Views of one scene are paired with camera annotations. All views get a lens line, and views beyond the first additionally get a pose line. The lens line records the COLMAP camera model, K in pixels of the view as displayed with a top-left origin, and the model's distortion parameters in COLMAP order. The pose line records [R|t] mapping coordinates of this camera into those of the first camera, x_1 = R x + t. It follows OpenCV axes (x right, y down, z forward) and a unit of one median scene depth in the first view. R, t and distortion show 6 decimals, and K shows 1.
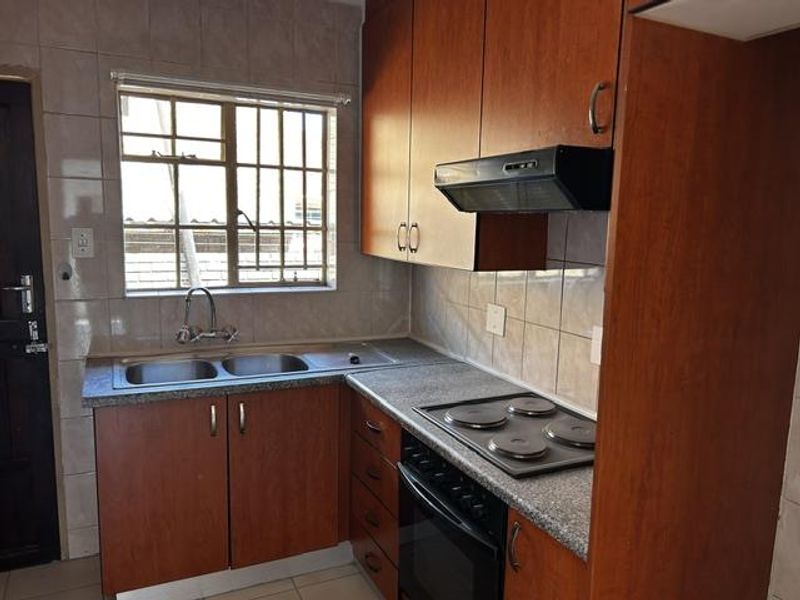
lens RADIAL K [[597.7, 0, 400.2], [0, 597.7, 308.4], [0, 0, 1]] dist [0.068542, -0.094184]
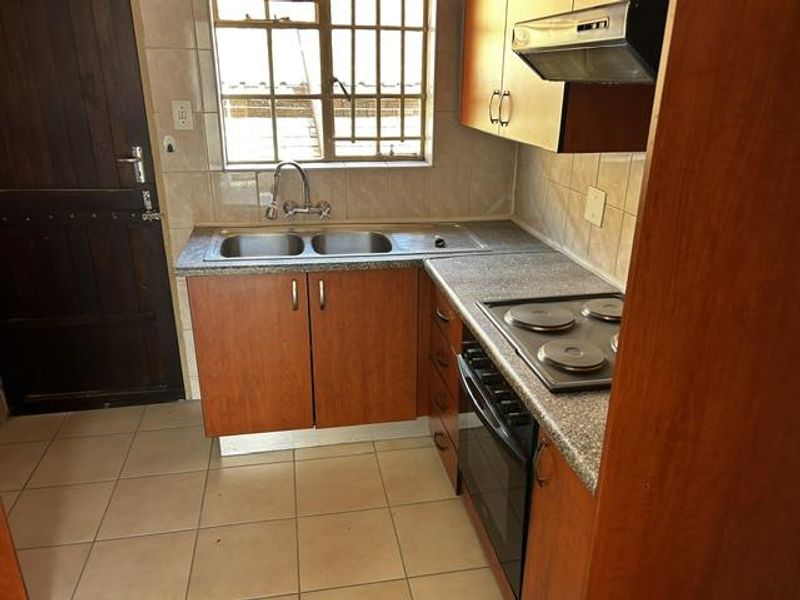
lens RADIAL K [[597.5, 0, 400.0], [0, 597.5, 300.0], [0, 0, 1]] dist [0.043899, -0.002612]
pose [[0.963280, 0.079962, -0.256317, 0.123553], [-0.023774, 0.976276, 0.215219, -0.031472], [0.267446, -0.201222, 0.942328, 0.065353]]
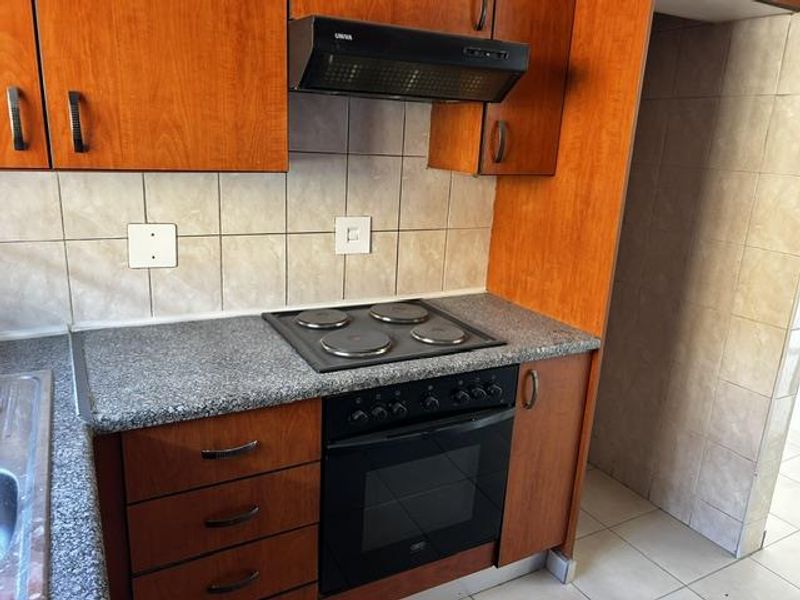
lens RADIAL K [[607.6, 0, 400.0], [0, 607.6, 300.0], [0, 0, 1]] dist [0.023373, -0.001920]
pose [[-0.041559, -0.294256, 0.954823, -0.542558], [0.099931, 0.949632, 0.297006, -0.102897], [-0.994126, 0.107760, -0.010061, 0.748313]]
